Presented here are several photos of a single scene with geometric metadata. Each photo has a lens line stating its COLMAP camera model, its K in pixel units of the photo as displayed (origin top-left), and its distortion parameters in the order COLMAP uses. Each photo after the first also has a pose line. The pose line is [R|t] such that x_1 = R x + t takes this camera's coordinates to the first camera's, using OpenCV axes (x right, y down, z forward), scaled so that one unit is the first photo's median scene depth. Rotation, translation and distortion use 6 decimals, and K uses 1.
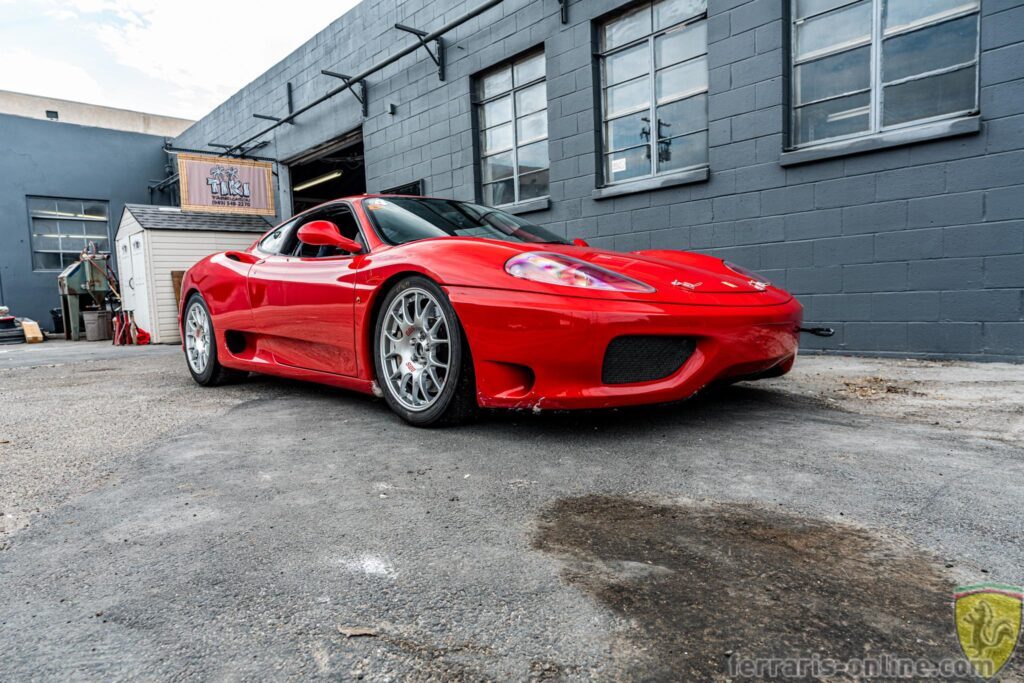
lens RADIAL K [[619.7, 0, 509.2], [0, 619.7, 343.8], [0, 0, 1]] dist [-0.005525, 0.008592]
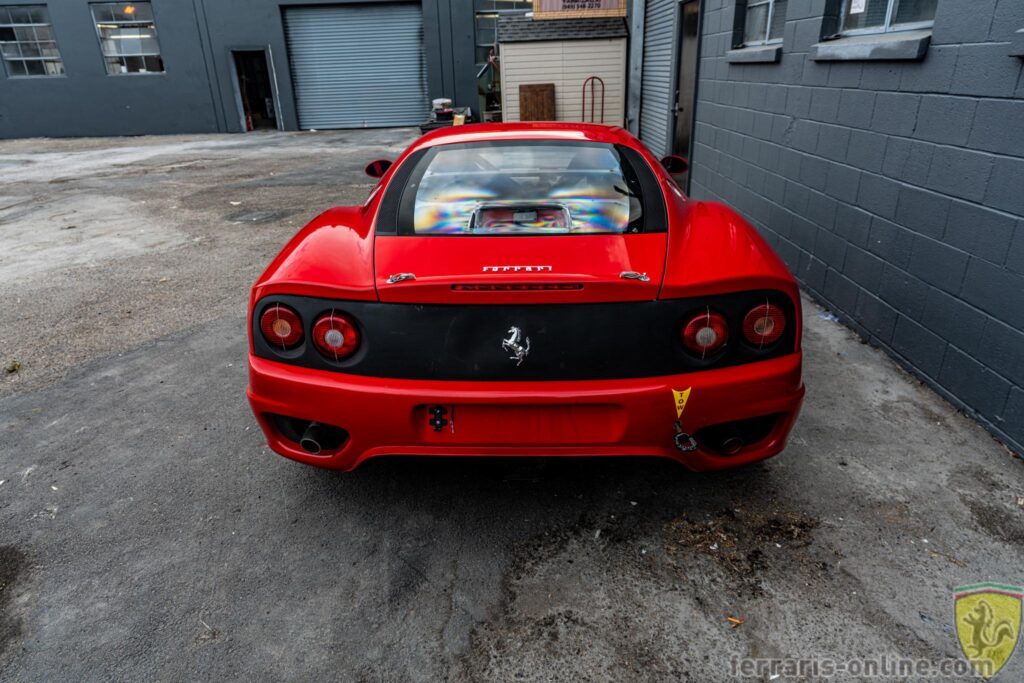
lens RADIAL K [[639.2, 0, 508.6], [0, 639.2, 343.8], [0, 0, 1]] dist [-0.003992, 0.007496]
pose [[0.721689, 0.291369, -0.627909, 0.475219], [-0.050623, 0.926884, 0.371919, -0.214029], [0.690364, -0.236623, 0.683672, 0.269122]]
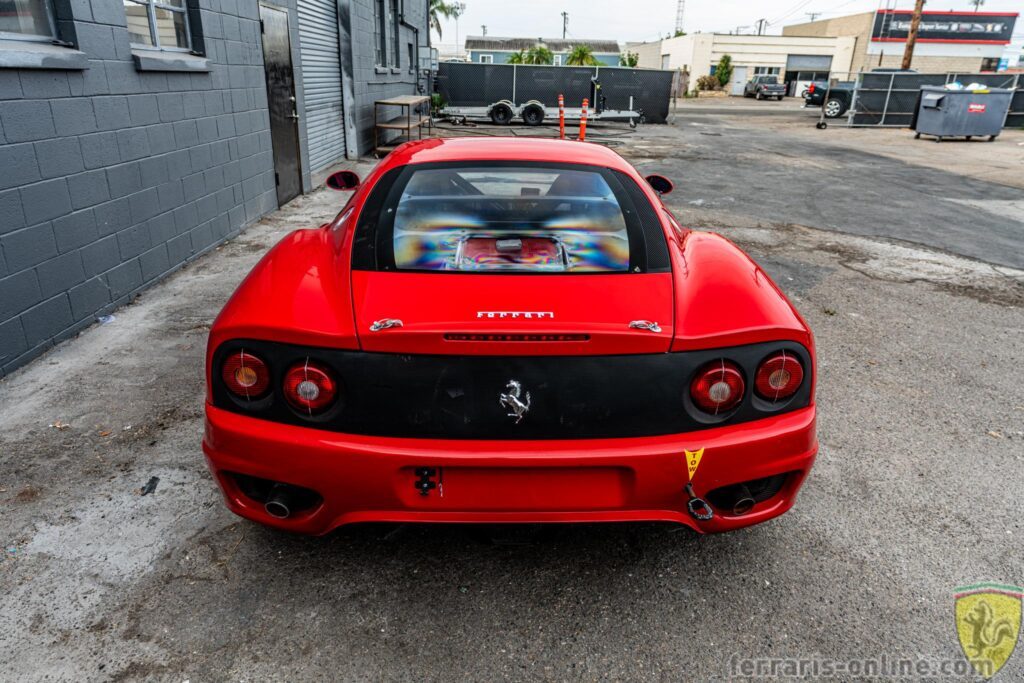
lens RADIAL K [[671.1, 0, 511.4], [0, 671.1, 342.7], [0, 0, 1]] dist [-0.002009, 0.007555]
pose [[-0.737802, -0.231230, 0.634177, -0.577834], [0.053040, 0.916734, 0.395961, -0.247960], [-0.672930, 0.325777, -0.664104, 1.242832]]
